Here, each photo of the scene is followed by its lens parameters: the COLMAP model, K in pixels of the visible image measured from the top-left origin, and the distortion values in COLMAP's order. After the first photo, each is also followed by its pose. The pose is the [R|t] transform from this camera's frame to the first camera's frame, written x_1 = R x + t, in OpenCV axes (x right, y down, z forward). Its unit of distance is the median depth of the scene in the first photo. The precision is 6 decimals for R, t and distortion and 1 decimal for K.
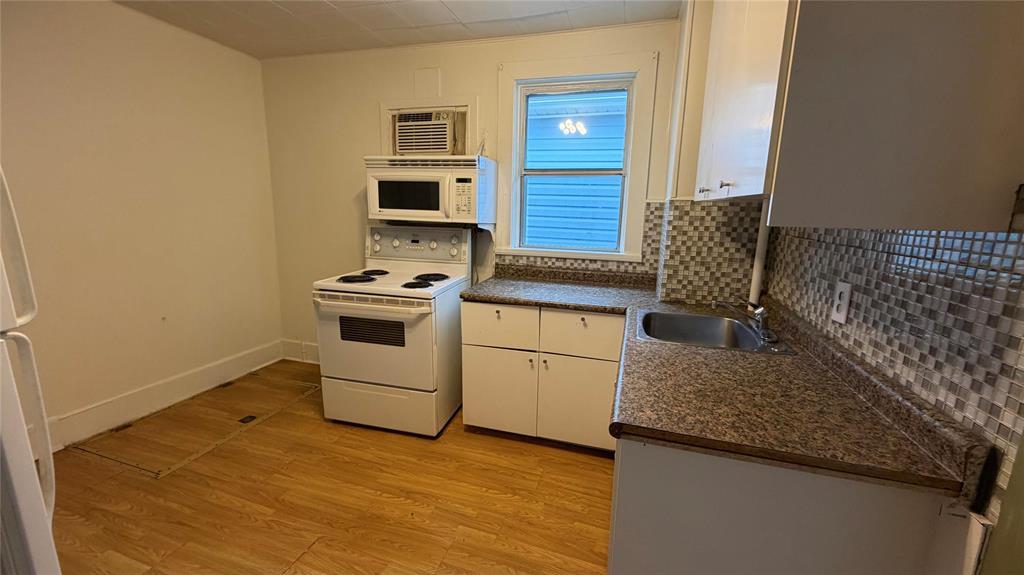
lens RADIAL K [[414.3, 0, 510.4], [0, 414.3, 289.6], [0, 0, 1]] dist [0.002229, 0.000112]
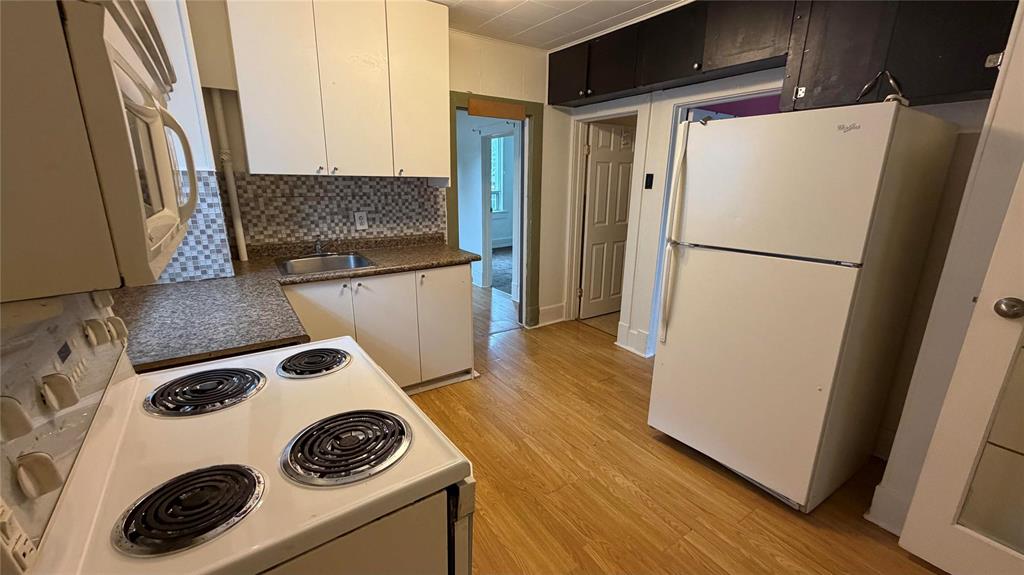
lens RADIAL K [[414.3, 0, 513.6], [0, 414.3, 287.5], [0, 0, 1]] dist [0.002229, 0.000112]
pose [[-0.784477, -0.186020, 0.591601, -1.467761], [0.094641, 0.906869, 0.410647, -0.566498], [-0.612894, 0.378133, -0.693813, 2.532825]]
